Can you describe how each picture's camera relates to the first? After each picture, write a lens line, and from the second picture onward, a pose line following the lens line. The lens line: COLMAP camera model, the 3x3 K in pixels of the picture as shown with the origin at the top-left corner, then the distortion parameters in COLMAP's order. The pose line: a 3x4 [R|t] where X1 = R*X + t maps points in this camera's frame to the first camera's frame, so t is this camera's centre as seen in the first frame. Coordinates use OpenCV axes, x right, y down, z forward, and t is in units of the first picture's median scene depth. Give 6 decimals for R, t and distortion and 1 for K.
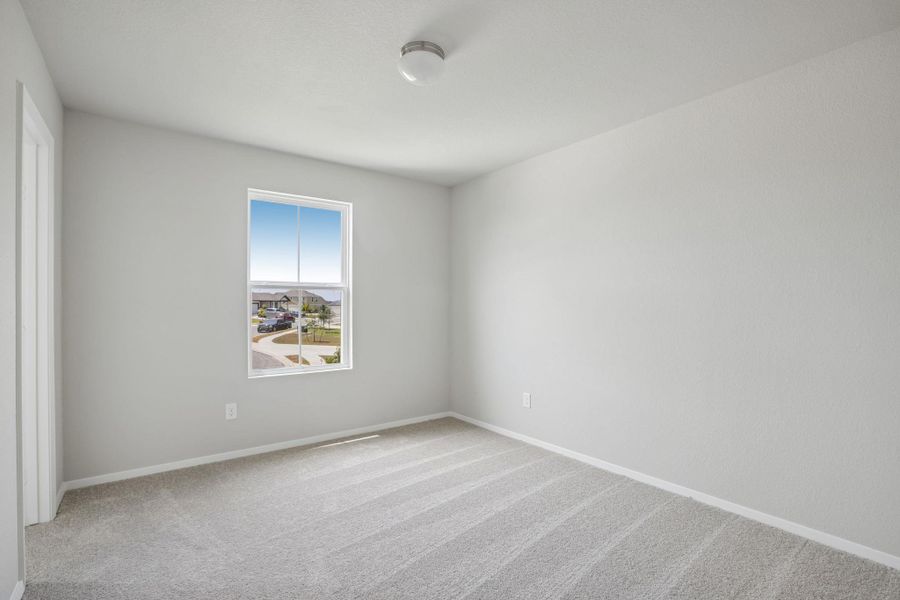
lens RADIAL K [[420.4, 0, 456.3], [0, 420.4, 303.8], [0, 0, 1]] dist [0.016879, 0.001321]
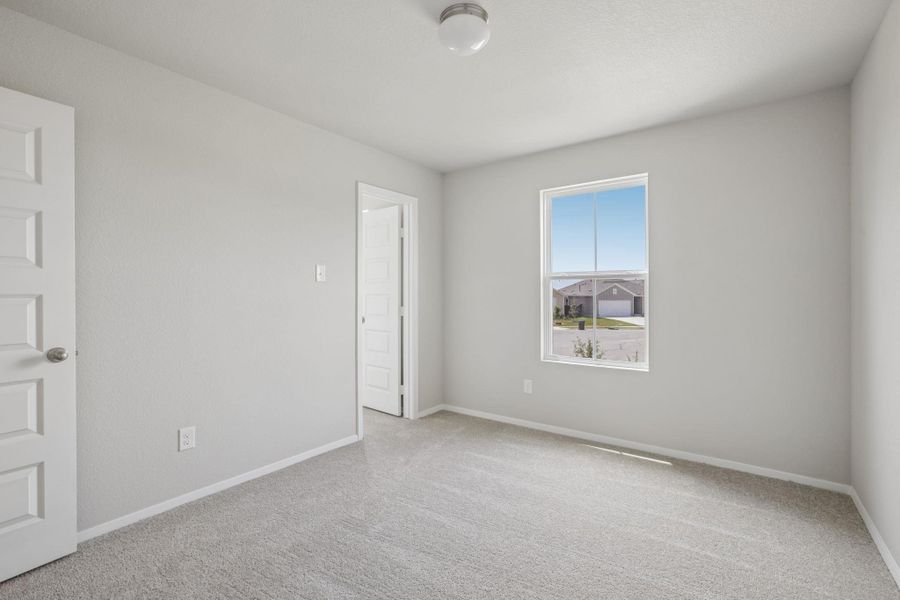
lens RADIAL K [[420.4, 0, 457.3], [0, 420.4, 300.1], [0, 0, 1]] dist [0.016879, 0.001321]
pose [[0.267614, 0.002119, -0.963524, 0.476597], [0.013097, 0.999897, 0.005837, 0.004382], [0.963437, -0.014181, 0.267558, 0.444314]]
